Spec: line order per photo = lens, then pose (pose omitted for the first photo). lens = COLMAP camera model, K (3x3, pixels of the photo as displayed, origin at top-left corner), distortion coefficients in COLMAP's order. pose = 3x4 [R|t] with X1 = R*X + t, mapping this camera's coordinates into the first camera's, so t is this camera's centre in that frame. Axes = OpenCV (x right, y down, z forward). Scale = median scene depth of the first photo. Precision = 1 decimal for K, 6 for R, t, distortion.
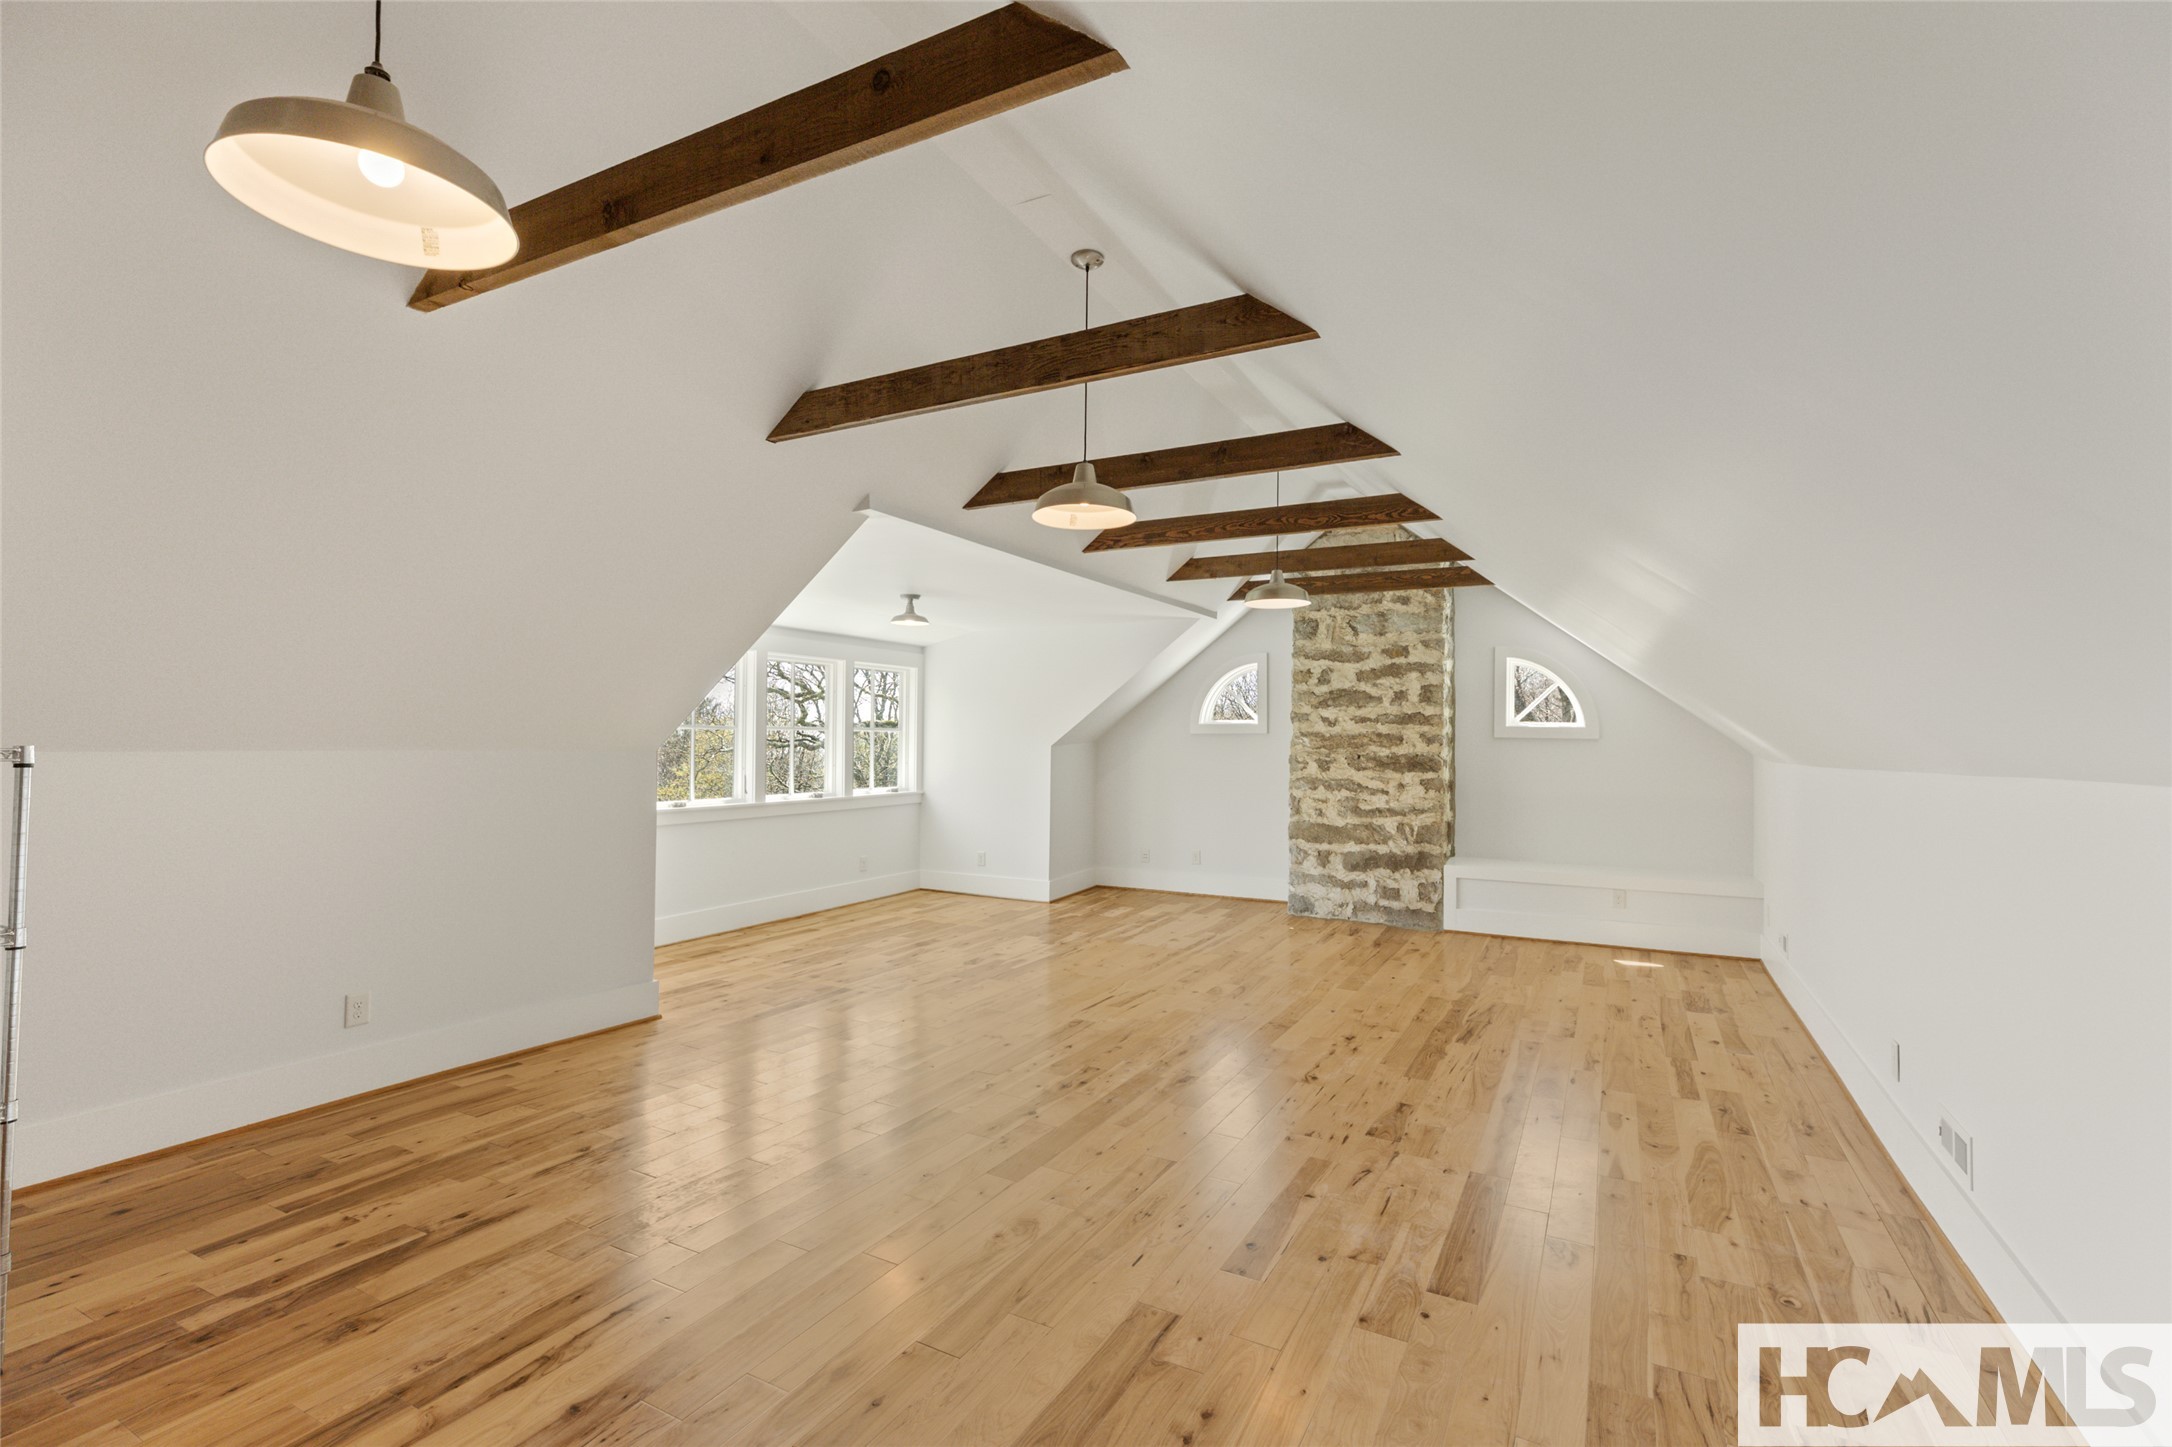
lens RADIAL K [[992.1, 0, 1081.0], [0, 992.1, 727.3], [0, 0, 1]] dist [0.006034, -0.000616]
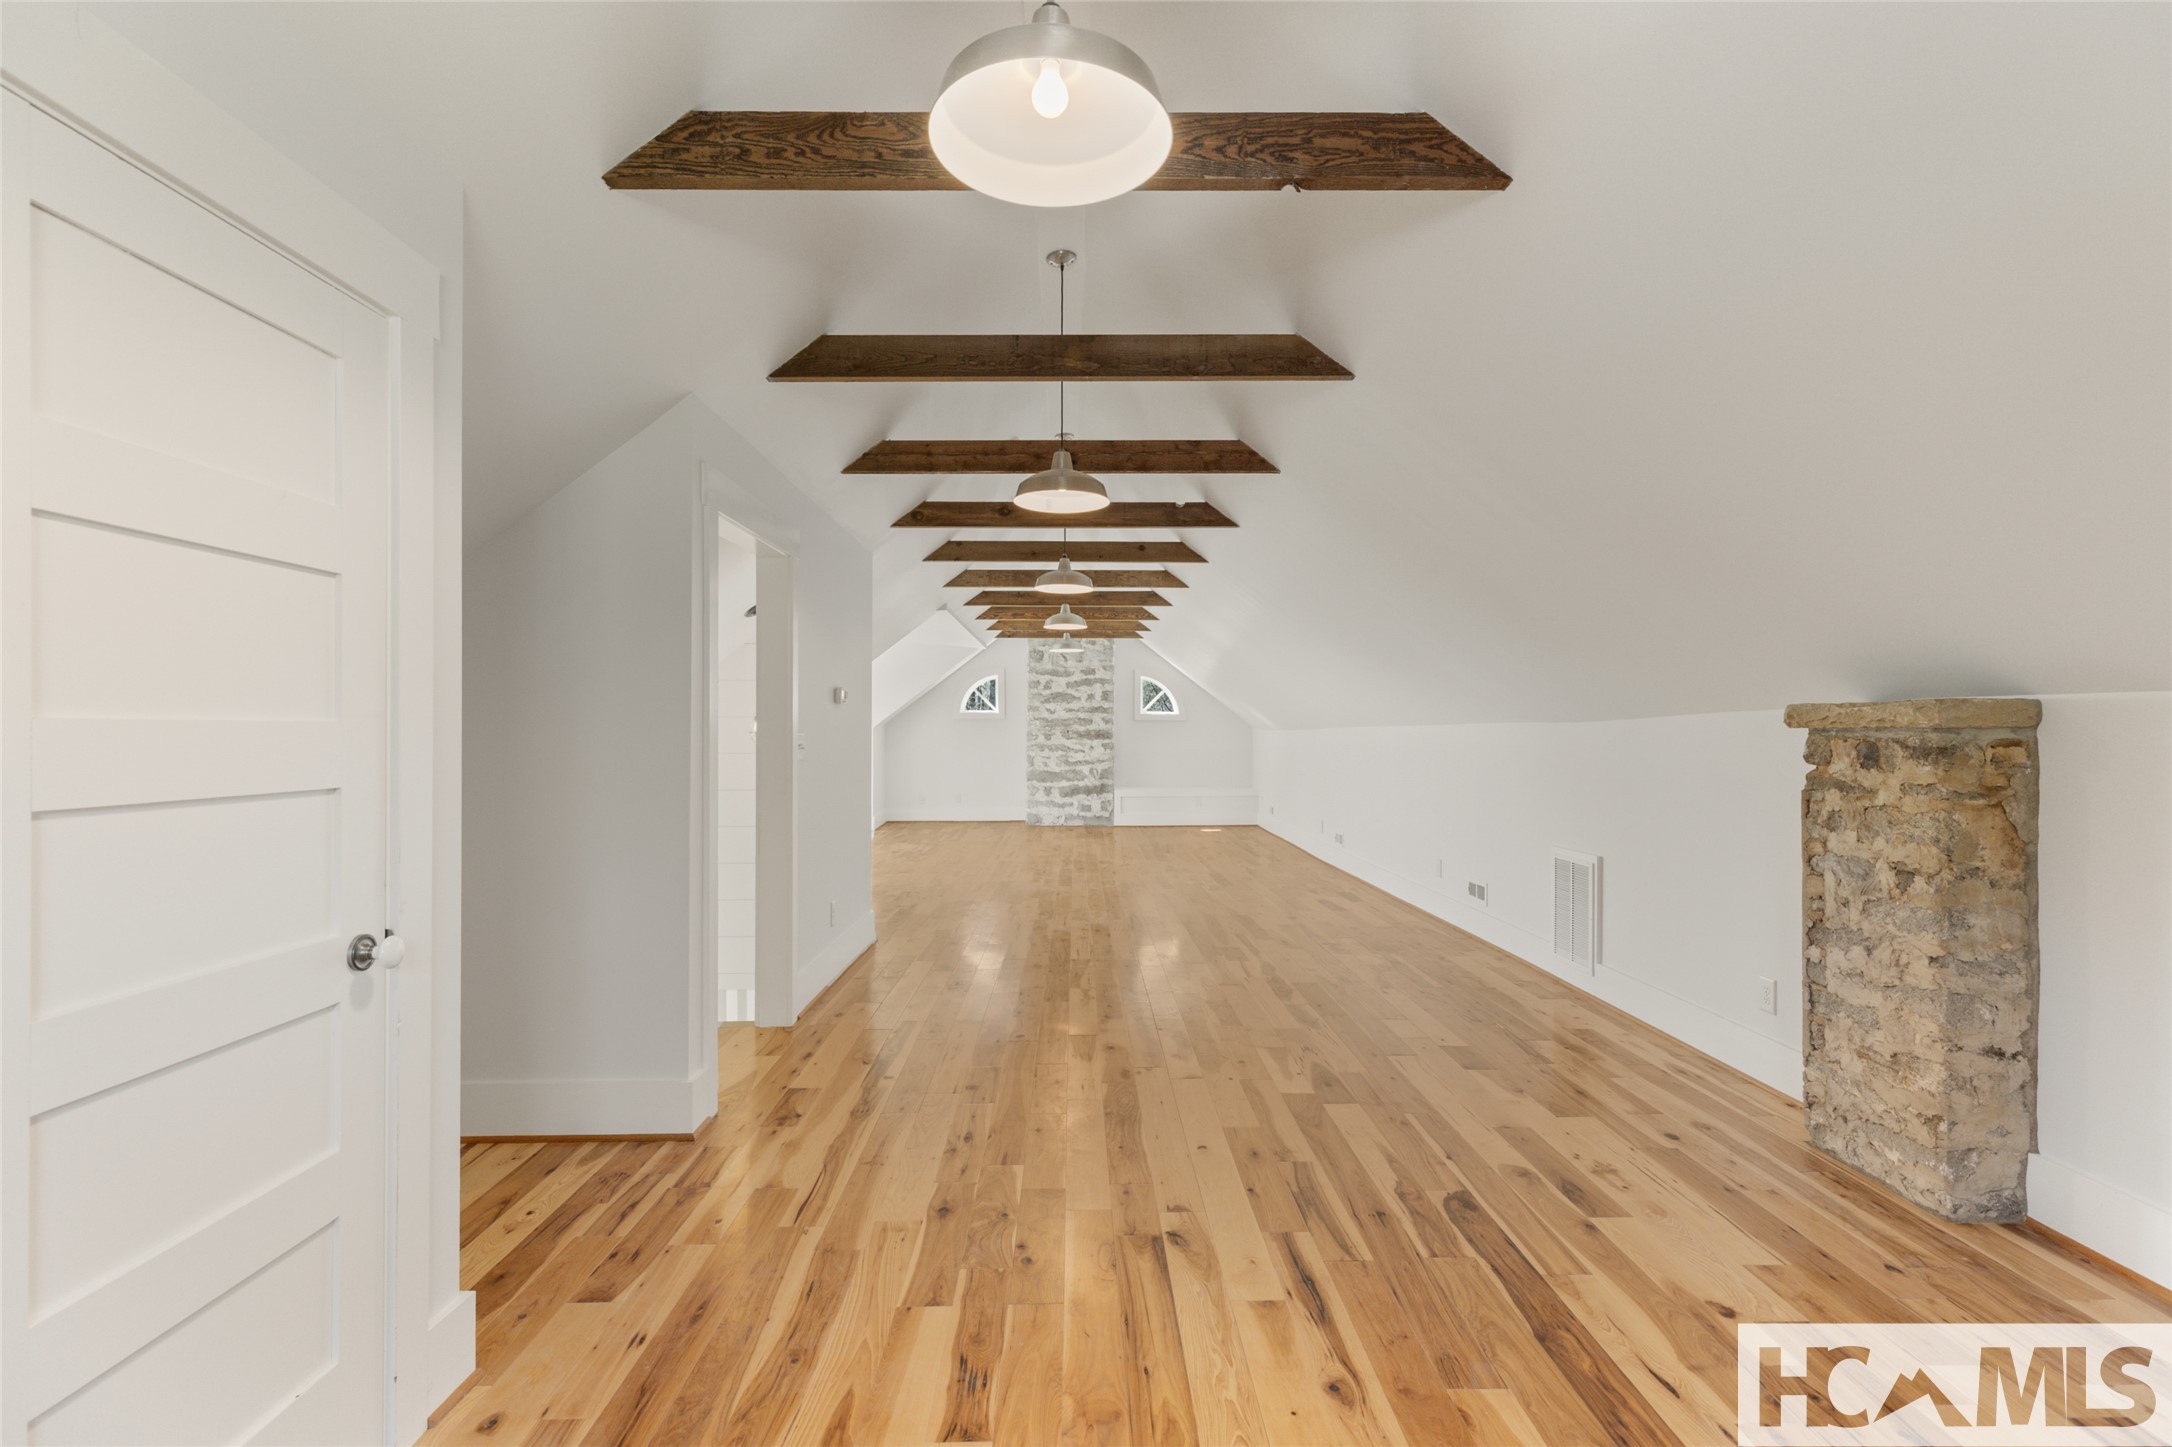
lens RADIAL K [[992.1, 0, 1087.1], [0, 992.1, 723.0], [0, 0, 1]] dist [0.006034, -0.000616]
pose [[0.870109, -0.009180, 0.492774, -0.551189], [0.001887, 0.999881, 0.015295, -0.011630], [-0.492856, -0.012379, 0.870023, -0.533001]]
